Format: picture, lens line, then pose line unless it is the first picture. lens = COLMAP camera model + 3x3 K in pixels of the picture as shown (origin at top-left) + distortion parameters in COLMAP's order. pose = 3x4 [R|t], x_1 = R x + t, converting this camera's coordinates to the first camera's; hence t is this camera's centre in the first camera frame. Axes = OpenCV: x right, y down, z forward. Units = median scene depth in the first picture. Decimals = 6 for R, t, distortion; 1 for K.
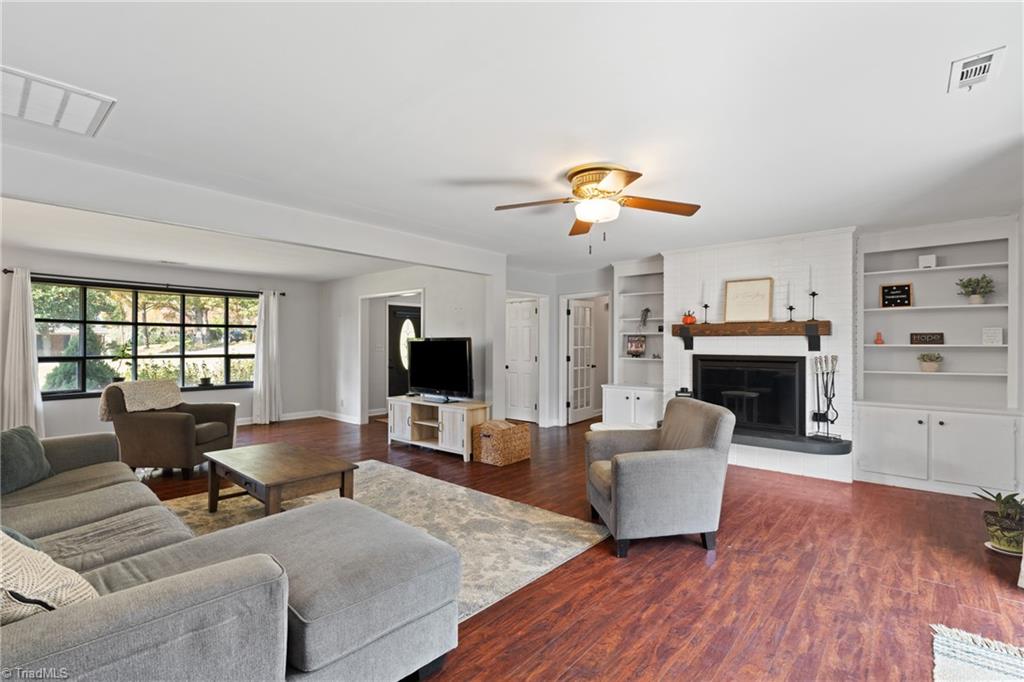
lens RADIAL K [[477.7, 0, 513.0], [0, 477.7, 341.4], [0, 0, 1]] dist [0.000261, -0.000405]
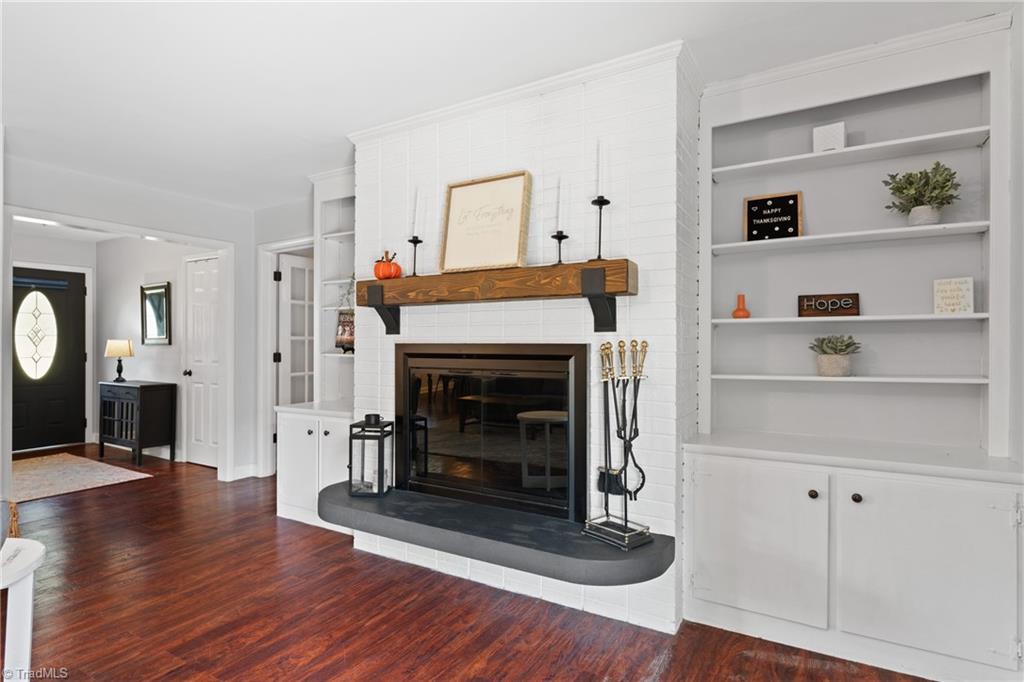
lens RADIAL K [[543.4, 0, 510.4], [0, 543.4, 343.4], [0, 0, 1]] dist [-0.004577, 0.001046]
pose [[0.984920, 0.000191, 0.173012, 0.456794], [-0.000256, 1.000000, 0.000352, 0.031216], [-0.173012, -0.000391, 0.984920, 0.517849]]
